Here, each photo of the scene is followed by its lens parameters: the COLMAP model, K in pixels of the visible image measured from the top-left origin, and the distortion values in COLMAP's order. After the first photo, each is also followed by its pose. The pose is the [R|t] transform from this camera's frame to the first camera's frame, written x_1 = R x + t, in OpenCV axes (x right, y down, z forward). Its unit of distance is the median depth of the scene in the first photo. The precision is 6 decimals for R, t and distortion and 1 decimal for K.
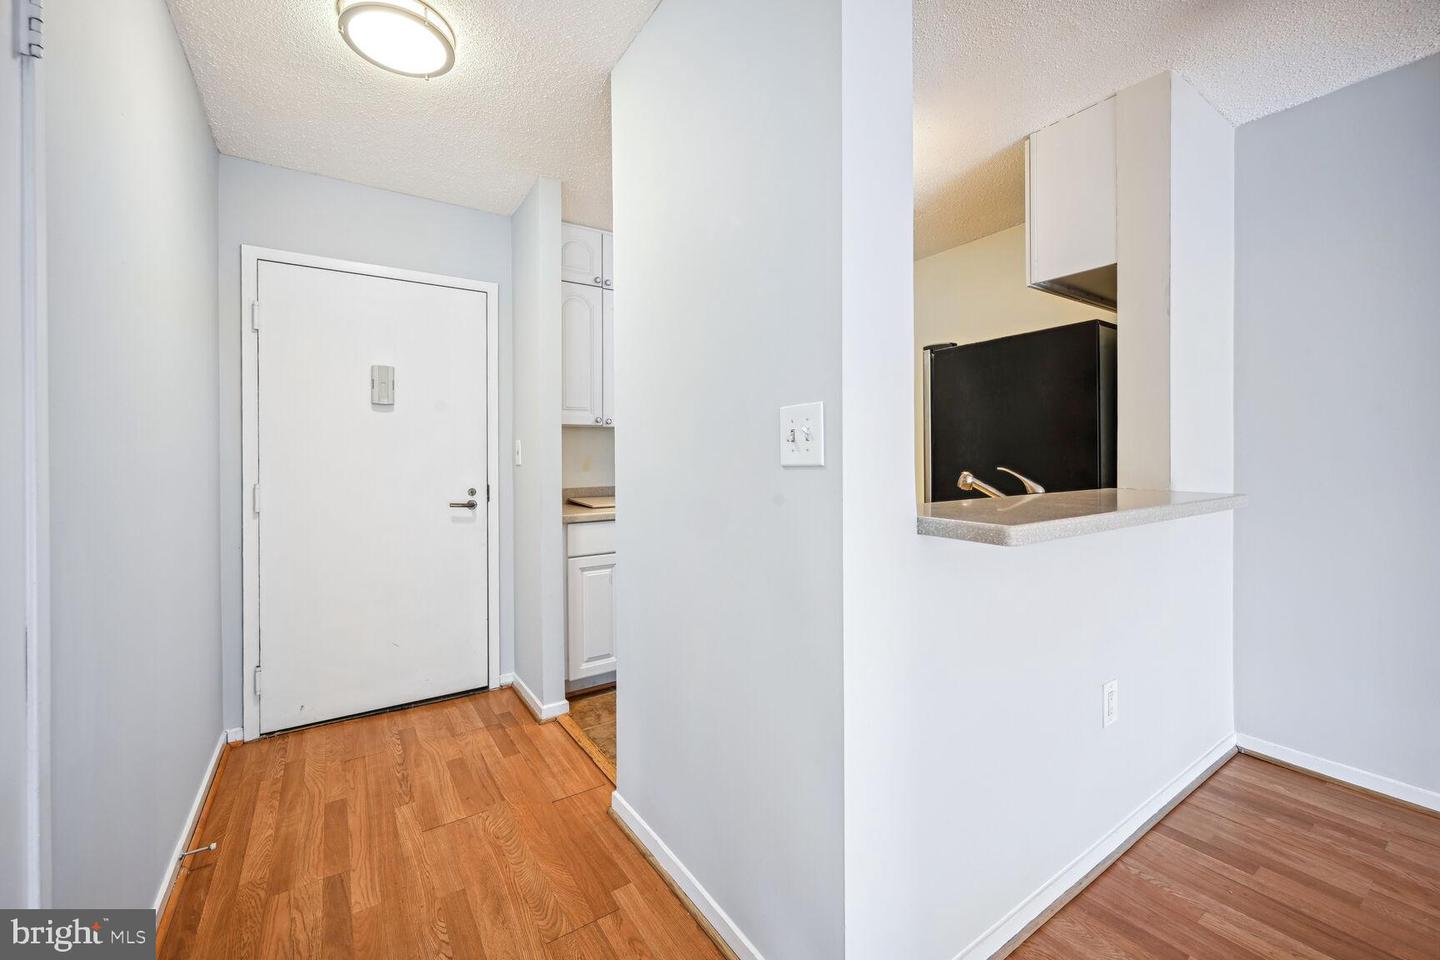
lens RADIAL K [[577.7, 0, 719.7], [0, 577.7, 450.9], [0, 0, 1]] dist [0.000001, 0.000004]
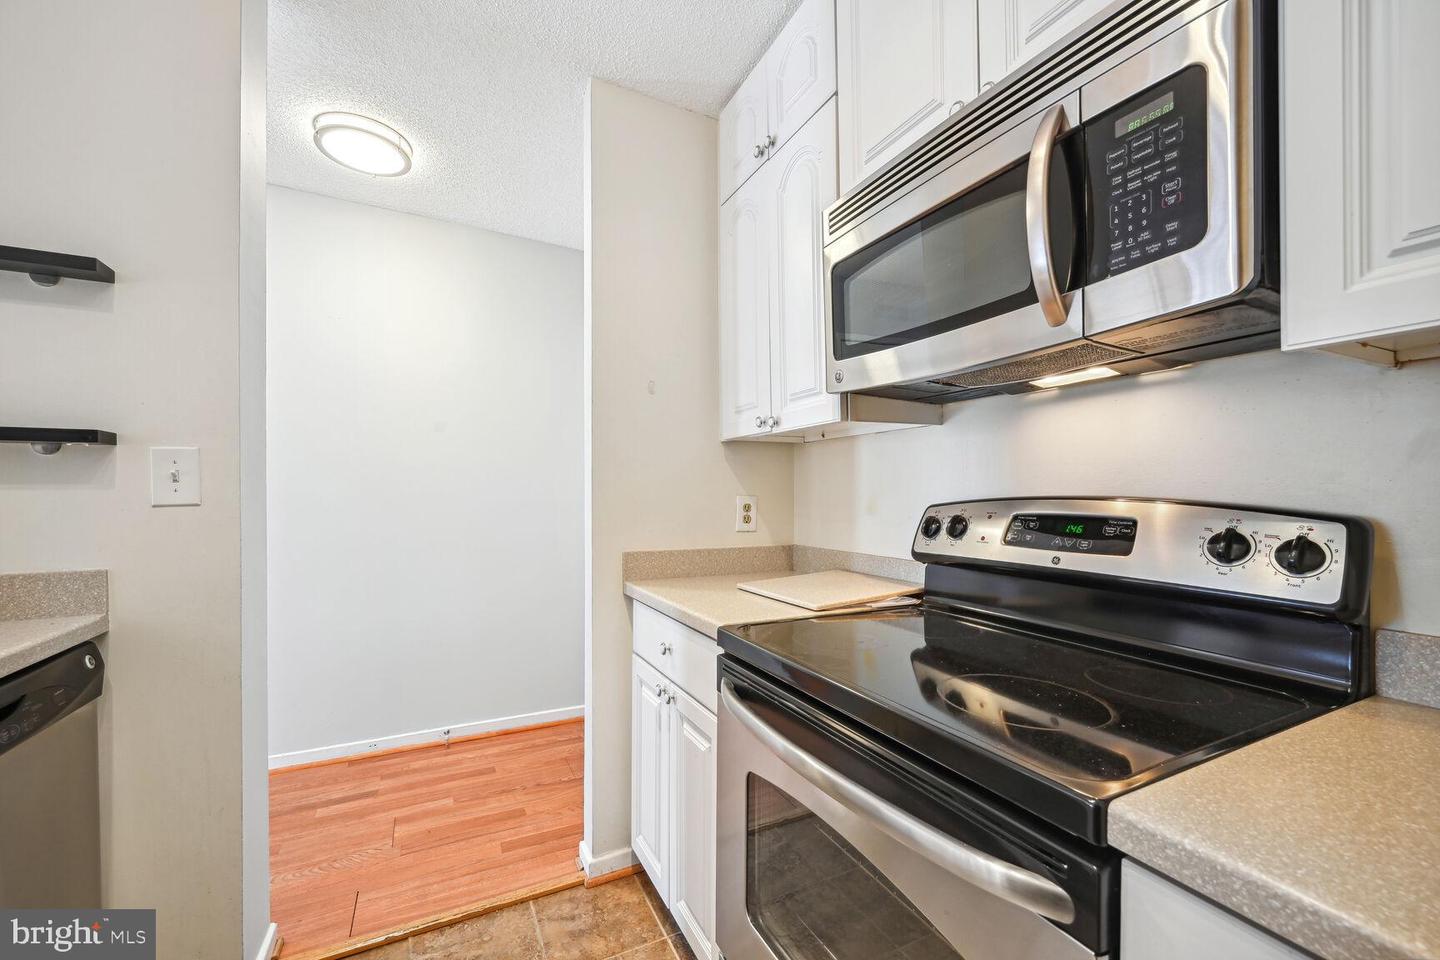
lens RADIAL K [[573.0, 0, 717.3], [0, 573.0, 492.0], [0, 0, 1]] dist [-0.000703, -0.000047]
pose [[-0.125016, 0.007041, -0.992130, 0.459518], [0.002438, 0.999974, 0.006789, 0.008276], [0.992152, -0.001570, -0.125030, 1.556133]]
